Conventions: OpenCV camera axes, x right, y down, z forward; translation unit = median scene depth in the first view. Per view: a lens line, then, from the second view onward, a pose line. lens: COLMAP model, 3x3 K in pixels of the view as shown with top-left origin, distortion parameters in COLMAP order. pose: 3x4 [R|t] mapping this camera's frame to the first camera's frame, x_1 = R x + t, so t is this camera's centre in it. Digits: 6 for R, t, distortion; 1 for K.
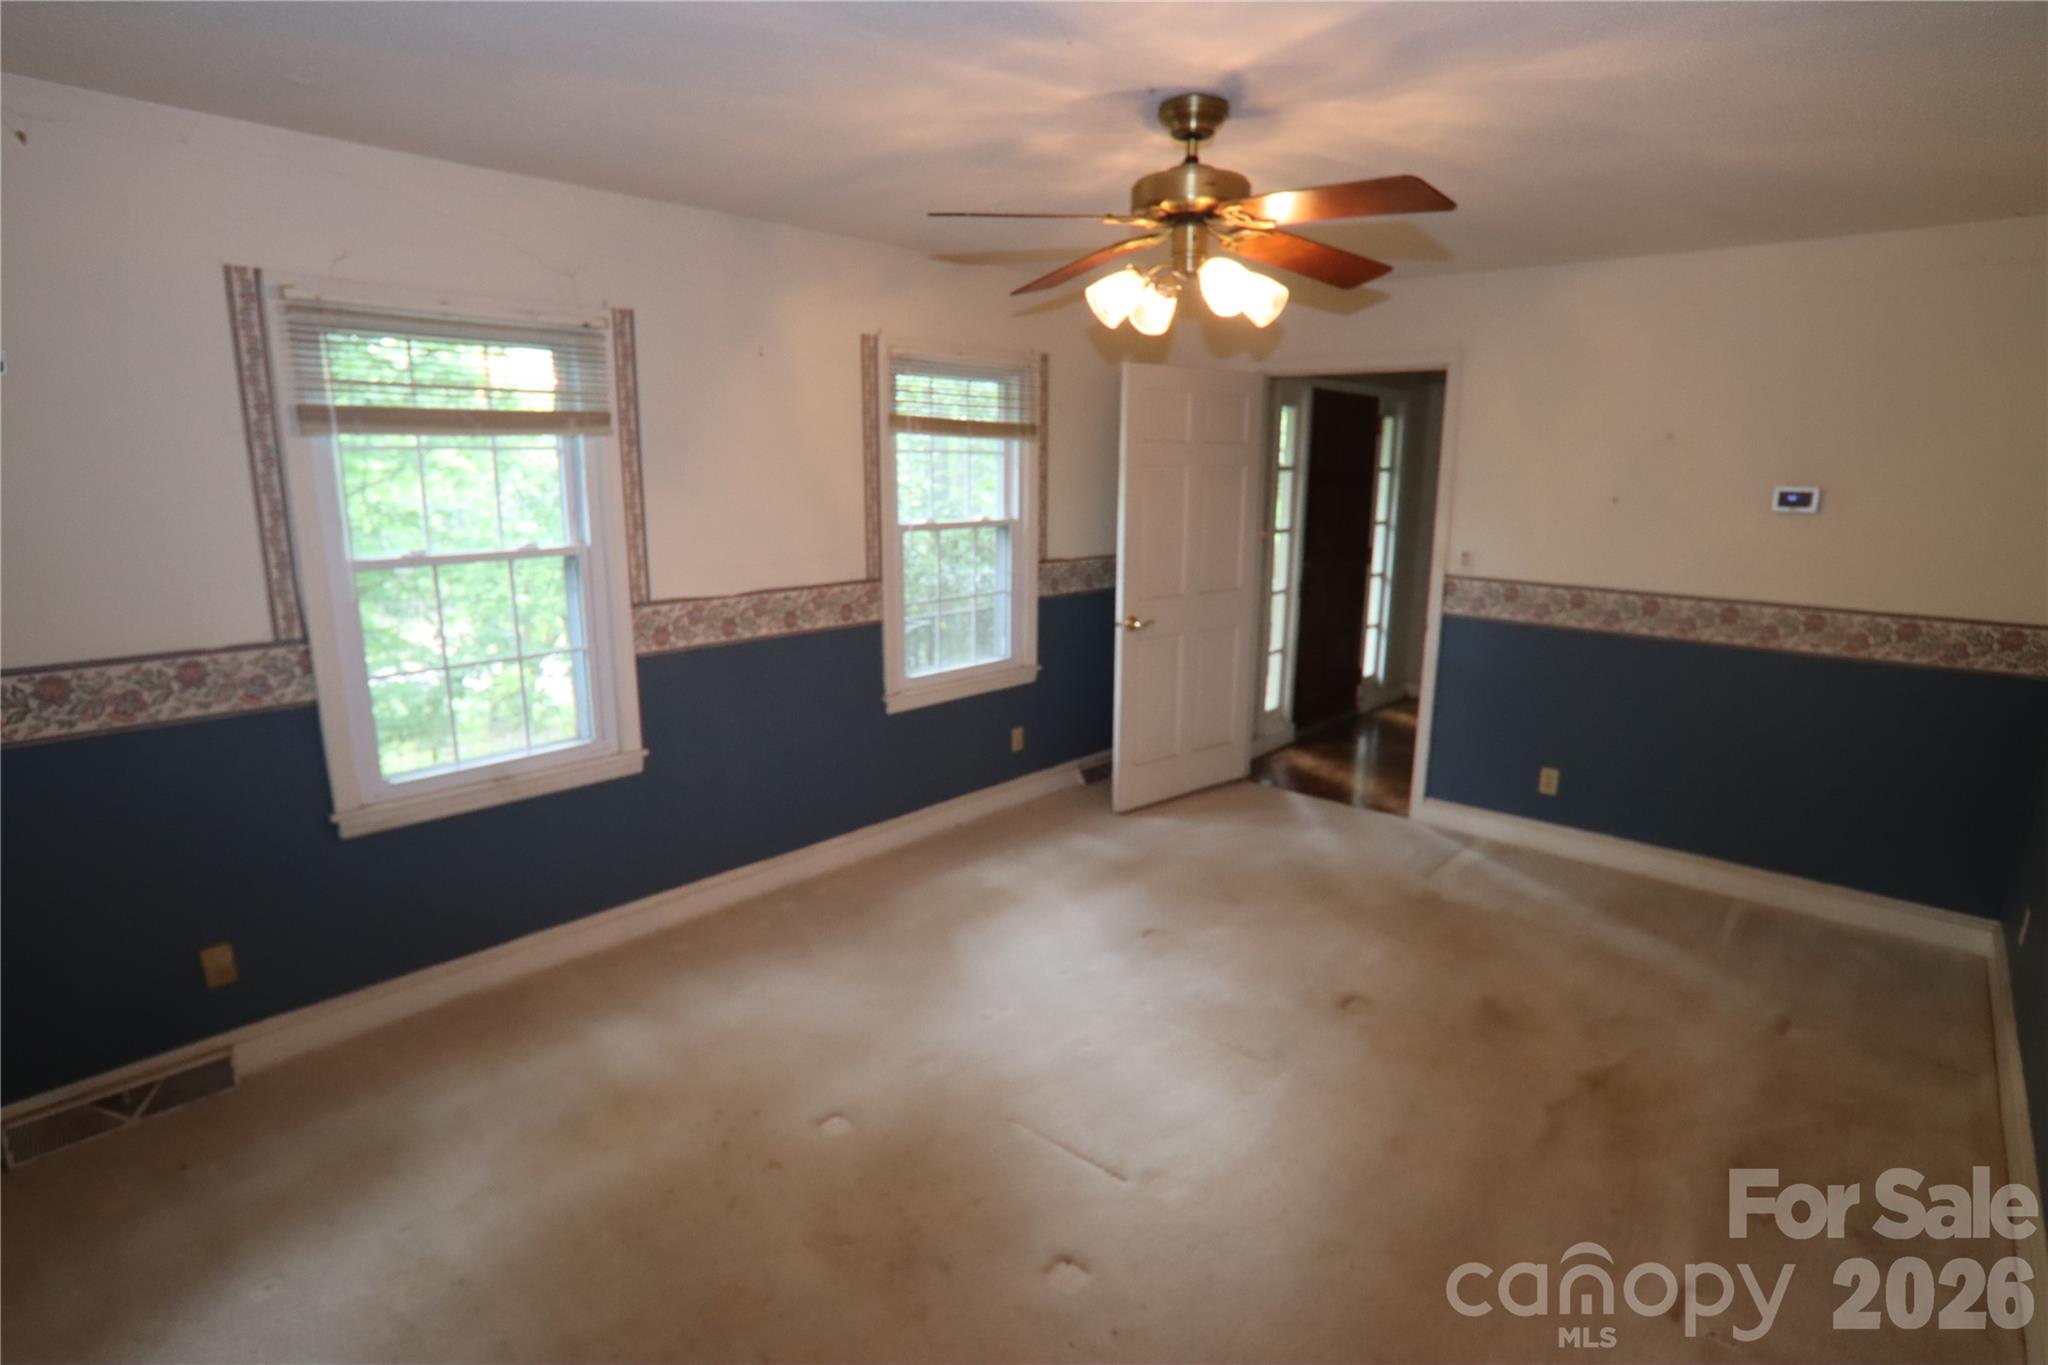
lens RADIAL K [[1044.2, 0, 999.2], [0, 1044.2, 715.0], [0, 0, 1]] dist [-0.062685, 0.023240]
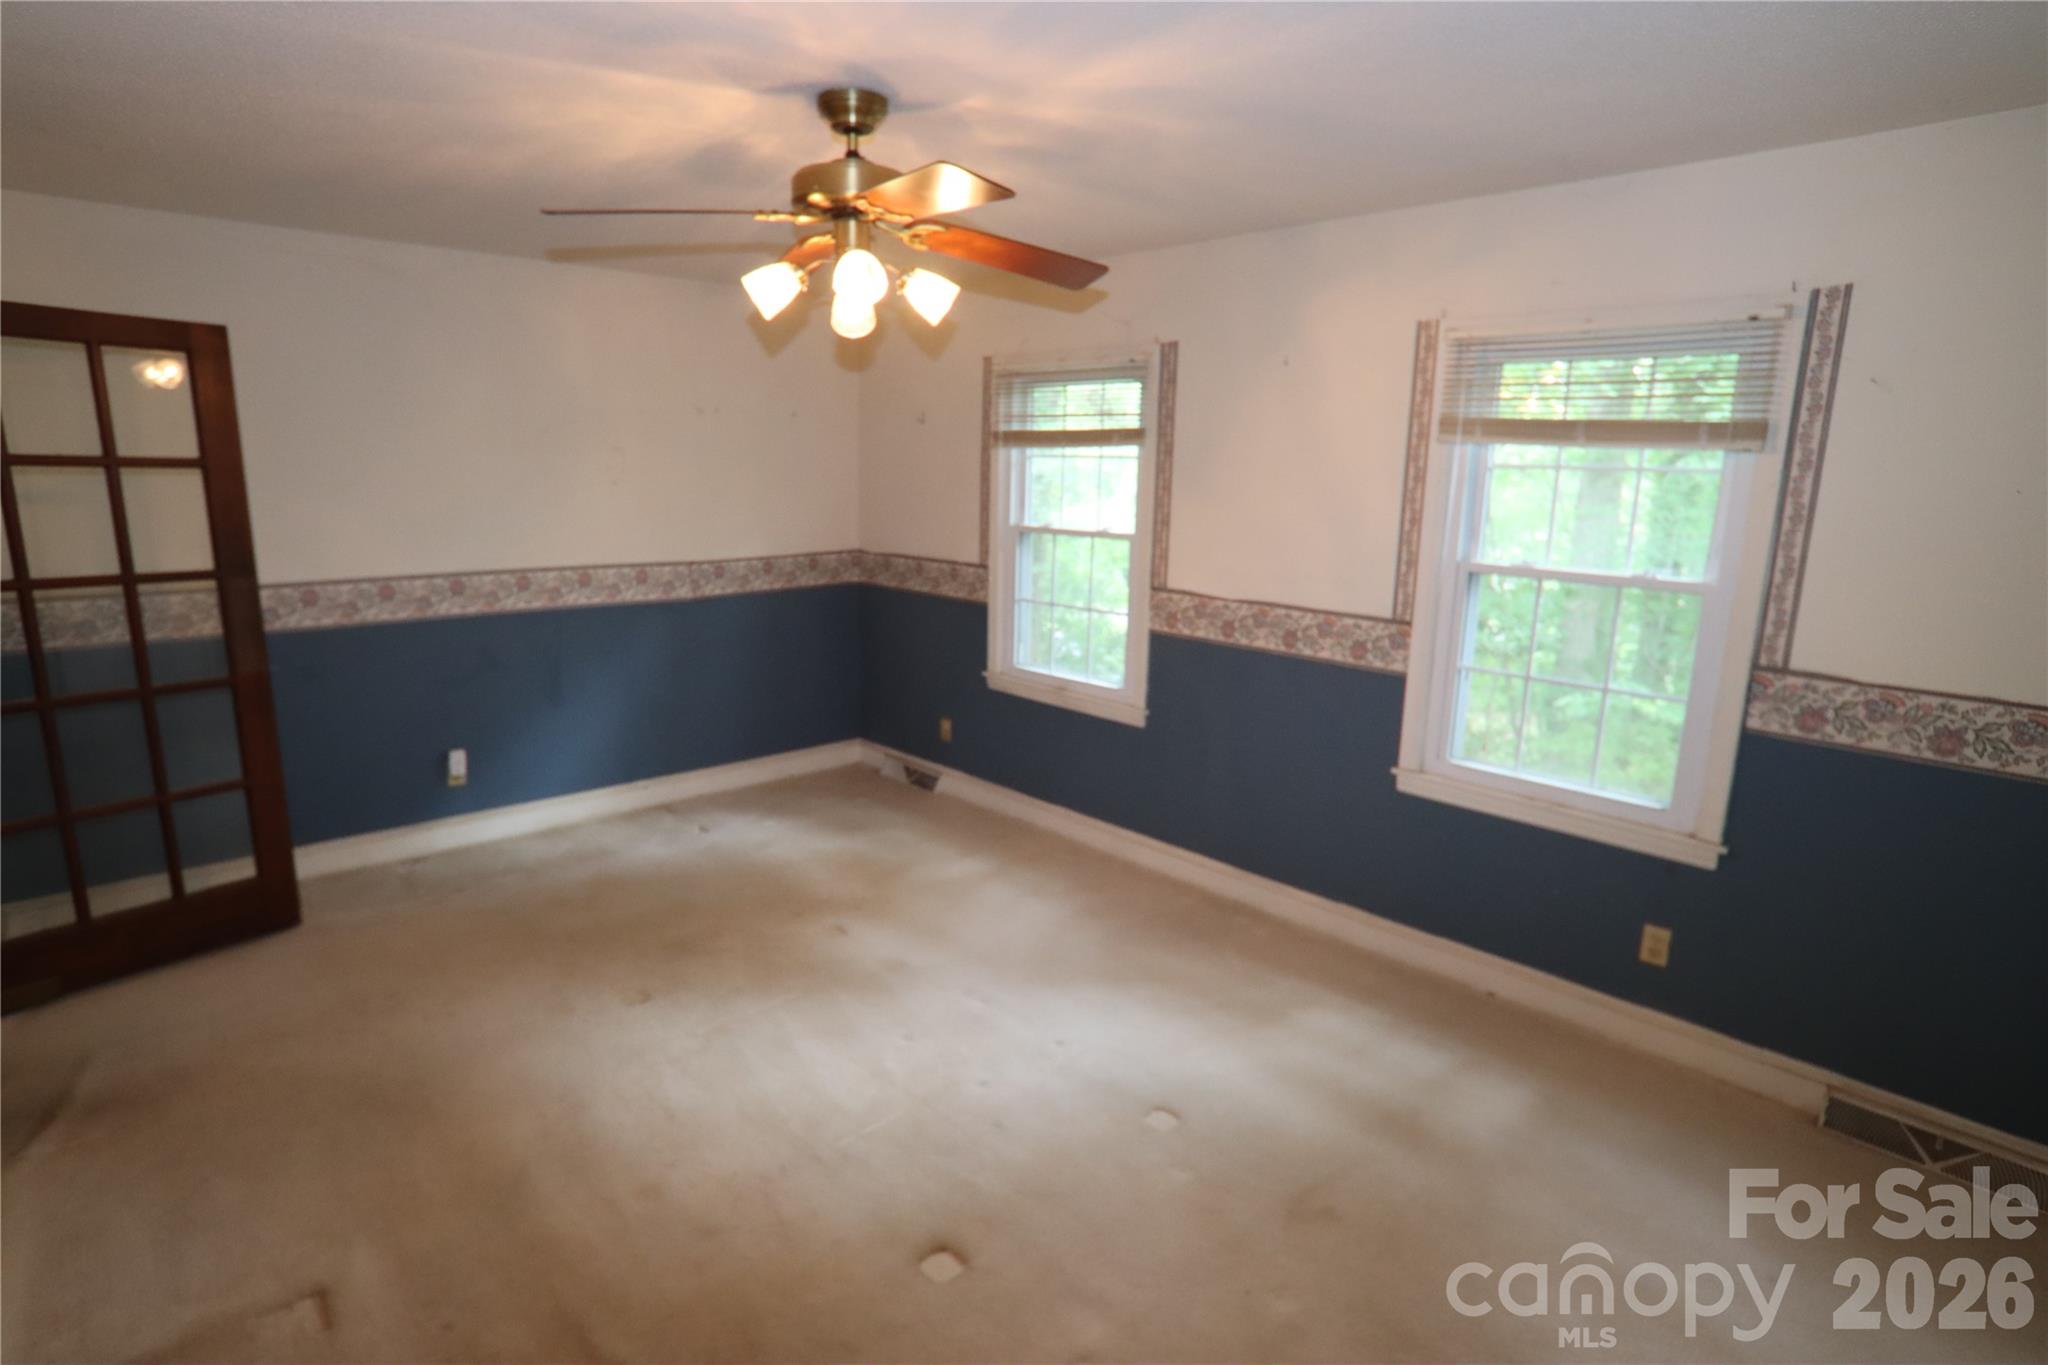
lens RADIAL K [[1044.2, 0, 1013.1], [0, 1044.2, 705.6], [0, 0, 1]] dist [-0.062685, 0.023240]
pose [[-0.076055, 0.220492, -0.972419, 0.793074], [-0.255523, 0.938367, 0.232755, -0.201093], [0.963807, 0.266178, -0.015027, 0.828556]]
